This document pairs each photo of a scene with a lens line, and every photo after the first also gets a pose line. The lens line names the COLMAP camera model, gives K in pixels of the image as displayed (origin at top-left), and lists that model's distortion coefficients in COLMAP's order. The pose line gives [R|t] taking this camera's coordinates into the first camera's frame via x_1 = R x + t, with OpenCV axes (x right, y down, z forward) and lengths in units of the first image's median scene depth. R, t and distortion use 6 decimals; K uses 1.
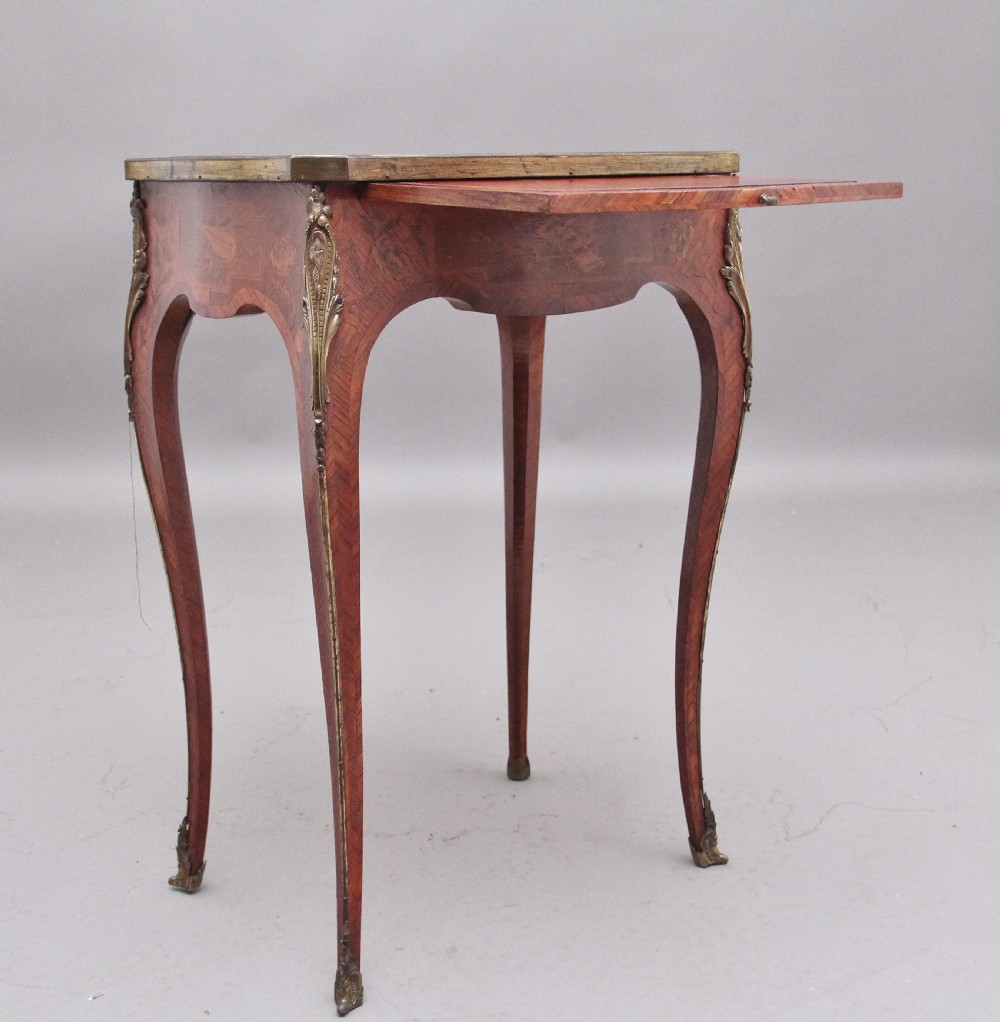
lens RADIAL K [[1551.3, 0, 460.4], [0, 1551.3, 517.2], [0, 0, 1]] dist [-0.079170, -0.019173]
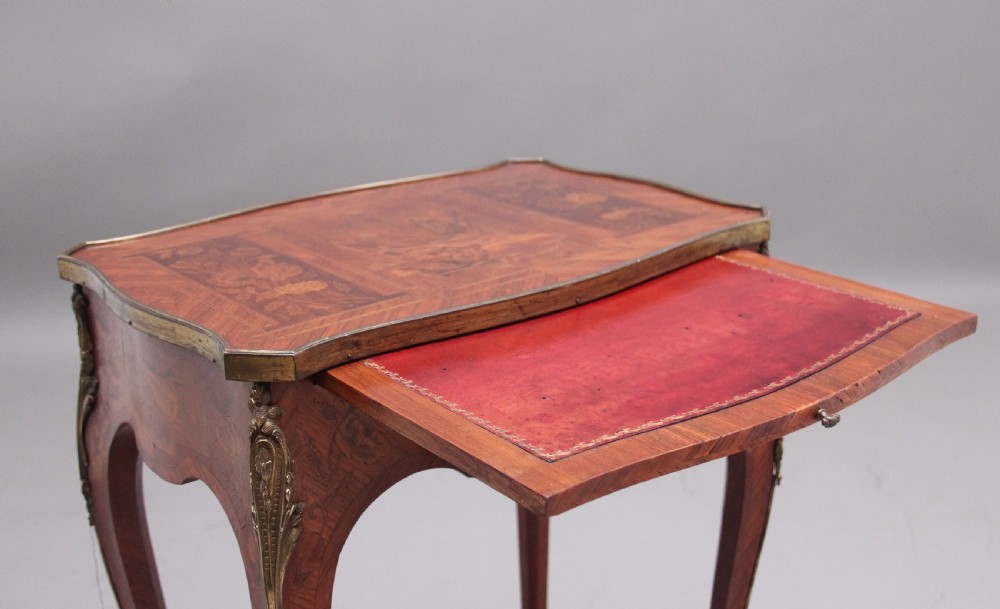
lens RADIAL K [[1242.7, 0, 523.8], [0, 1242.7, 278.8], [0, 0, 1]] dist [-0.072068, 0.363023]
pose [[0.999474, -0.027017, 0.017922, 0.028292], [0.025649, 0.997031, 0.072607, -0.259864], [-0.019830, -0.072109, 0.997200, 0.301688]]
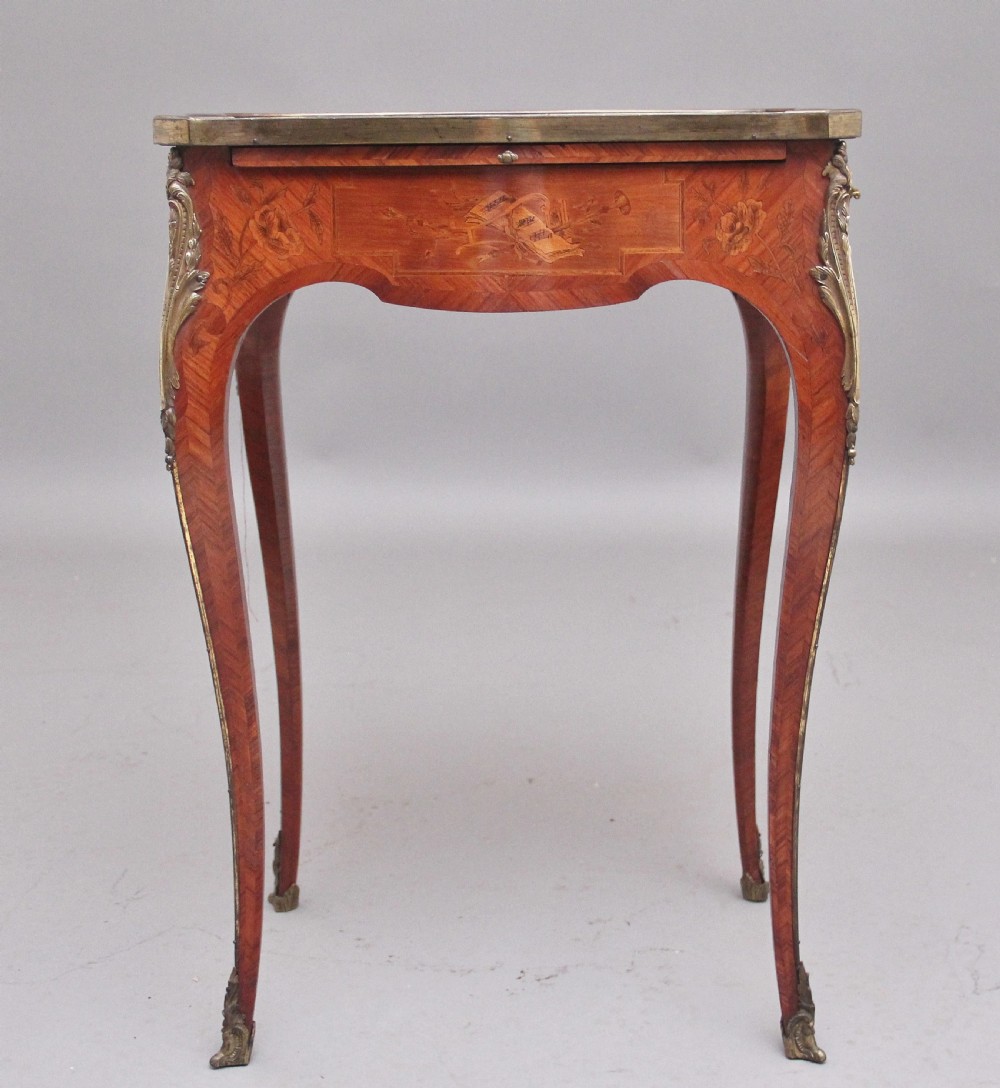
lens RADIAL K [[1822.8, 0, 536.6], [0, 1822.8, 541.2], [0, 0, 1]] dist [-0.040164, 0.079708]
pose [[0.796547, 0.143977, -0.587182, 0.615274], [-0.137903, 0.988895, 0.055404, -0.062813], [0.588638, 0.036842, 0.807557, 0.223887]]
